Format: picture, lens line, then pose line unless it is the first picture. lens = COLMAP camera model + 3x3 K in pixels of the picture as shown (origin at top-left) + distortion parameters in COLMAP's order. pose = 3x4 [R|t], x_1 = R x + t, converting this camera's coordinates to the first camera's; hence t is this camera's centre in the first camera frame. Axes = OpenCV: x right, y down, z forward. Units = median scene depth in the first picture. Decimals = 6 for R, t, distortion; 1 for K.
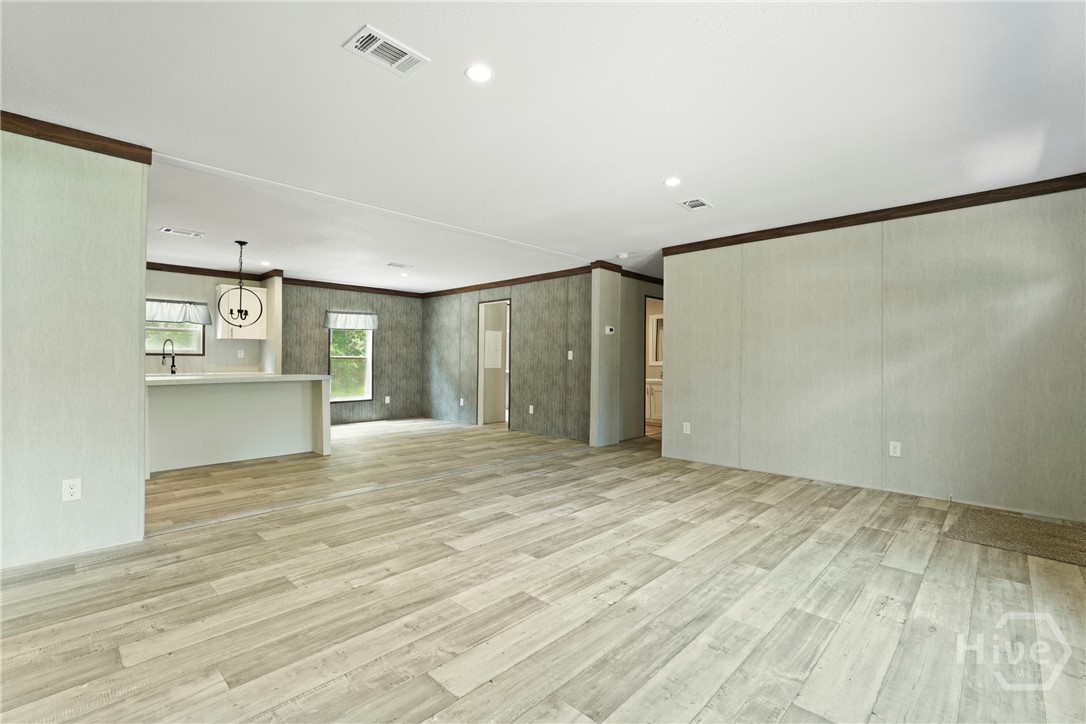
lens RADIAL K [[484.7, 0, 542.8], [0, 484.7, 367.0], [0, 0, 1]] dist [-0.014553, 0.010280]
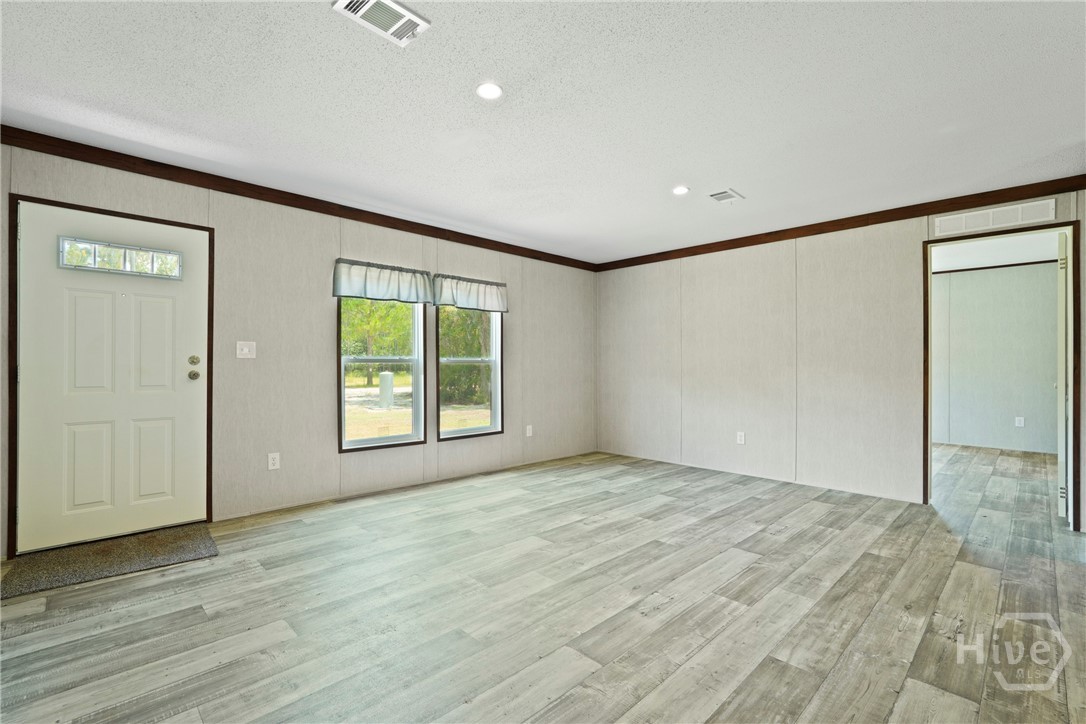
lens RADIAL K [[484.7, 0, 542.8], [0, 484.7, 367.0], [0, 0, 1]] dist [-0.014553, 0.010280]
pose [[-0.999456, -0.010114, 0.031390, 0.192312], [-0.009477, 0.999748, 0.020356, -0.026196], [-0.031588, 0.020047, -0.999300, 1.830962]]
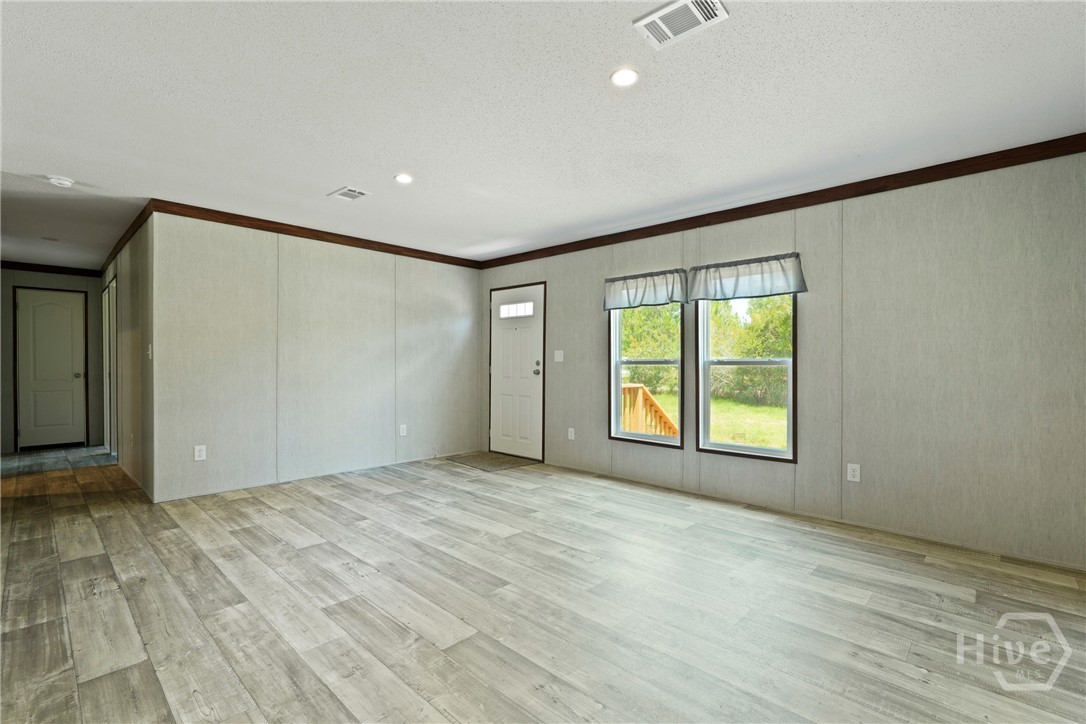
lens RADIAL K [[491.1, 0, 543.0], [0, 491.1, 362.0], [0, 0, 1]] dist [-0.007471, 0.007380]
pose [[-0.005120, 0.000947, 0.999986, -0.797082], [0.009649, 0.999953, -0.000898, -0.014956], [-0.999940, 0.009644, -0.005129, 0.804883]]
